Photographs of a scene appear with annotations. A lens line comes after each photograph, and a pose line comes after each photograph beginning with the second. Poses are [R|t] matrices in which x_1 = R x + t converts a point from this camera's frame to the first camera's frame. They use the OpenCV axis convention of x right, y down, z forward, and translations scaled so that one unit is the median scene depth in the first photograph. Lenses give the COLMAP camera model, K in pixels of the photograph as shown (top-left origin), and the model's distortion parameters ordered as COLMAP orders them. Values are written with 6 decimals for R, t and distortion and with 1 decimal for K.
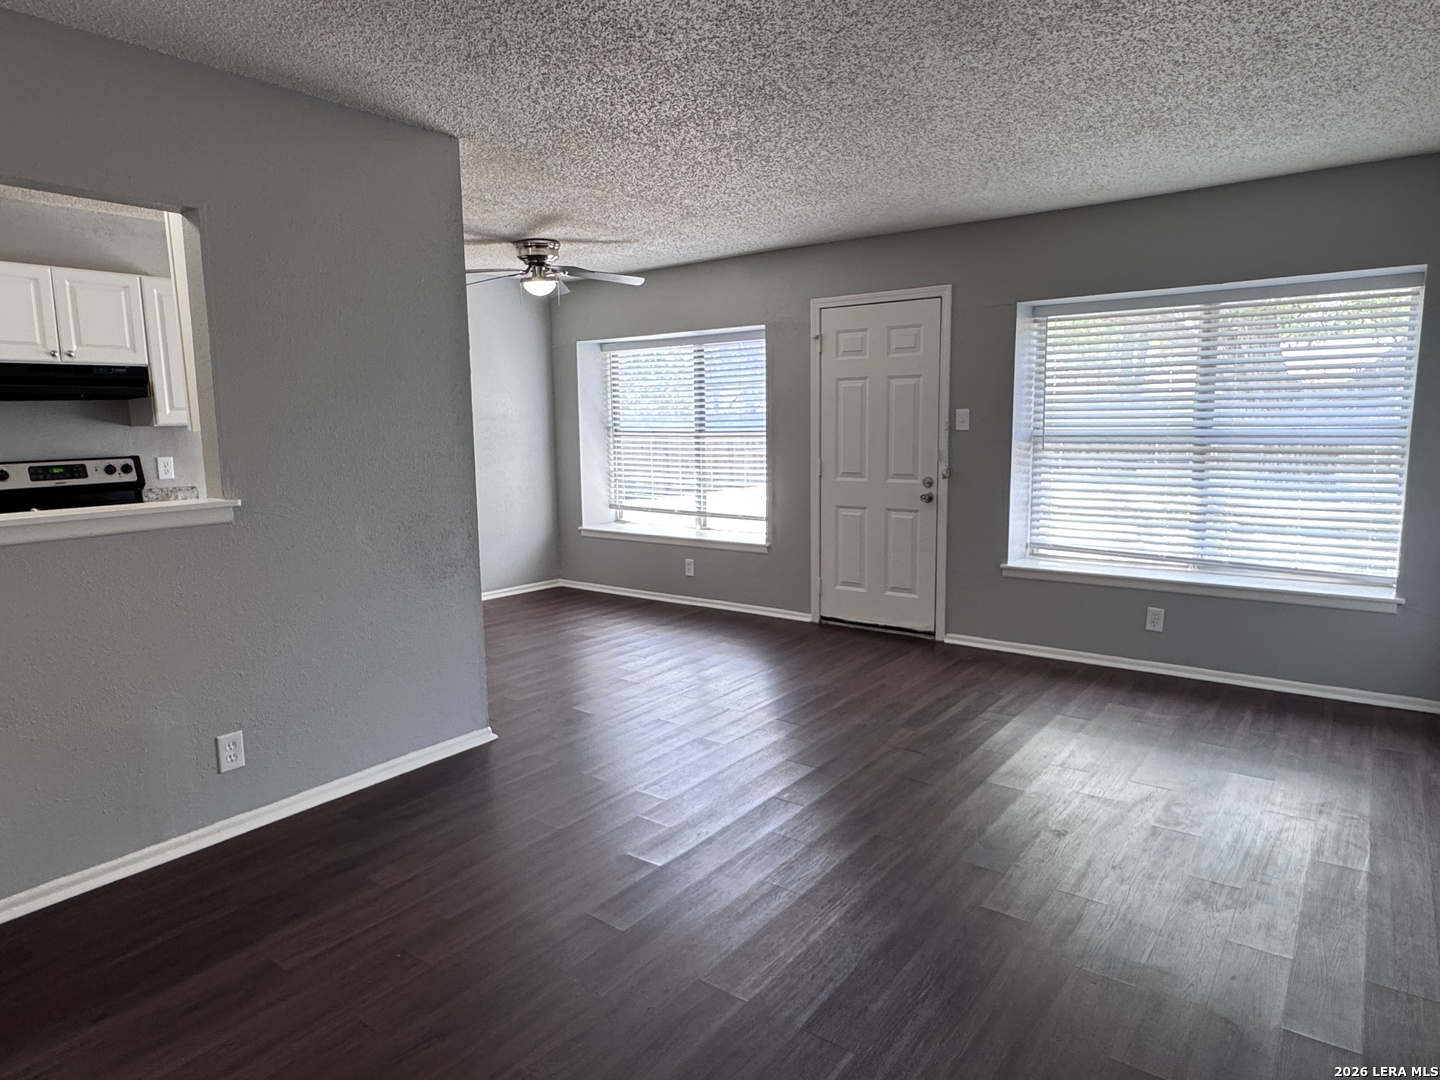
lens RADIAL K [[886.2, 0, 709.4], [0, 886.2, 538.6], [0, 0, 1]] dist [-0.001167, 0.002139]
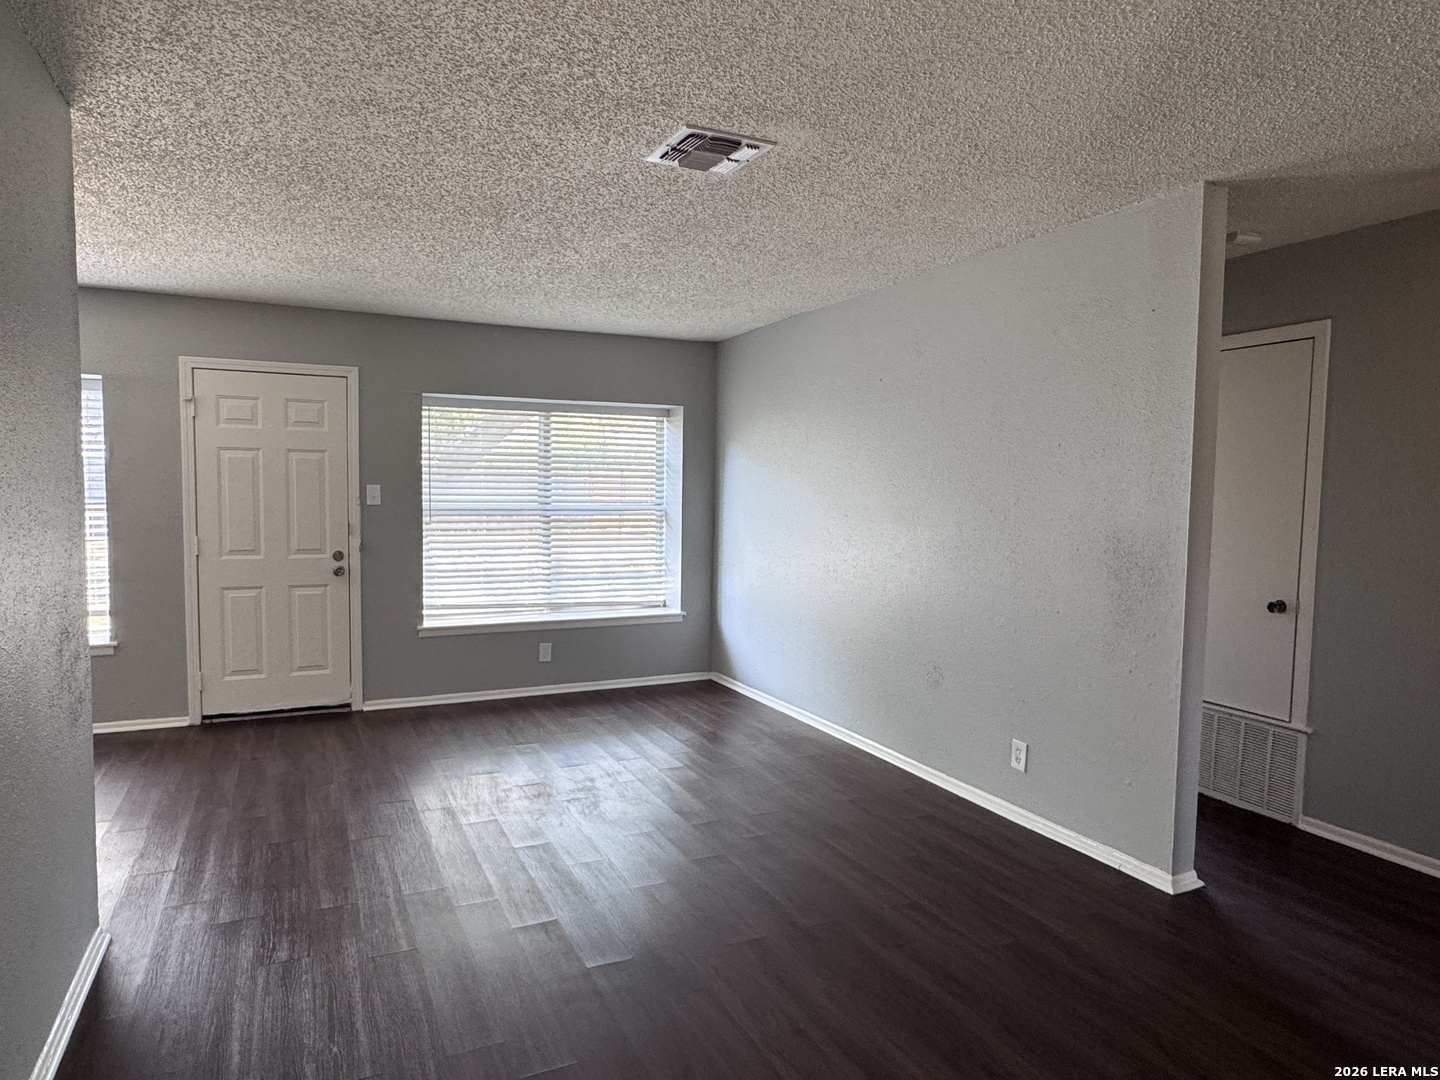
lens RADIAL K [[886.2, 0, 713.2], [0, 886.2, 543.9], [0, 0, 1]] dist [-0.001167, 0.002139]
pose [[0.472948, -0.037607, 0.880287, -0.442315], [0.100376, 0.994884, -0.011426, -0.022640], [-0.875354, 0.093764, 0.474303, 0.144201]]
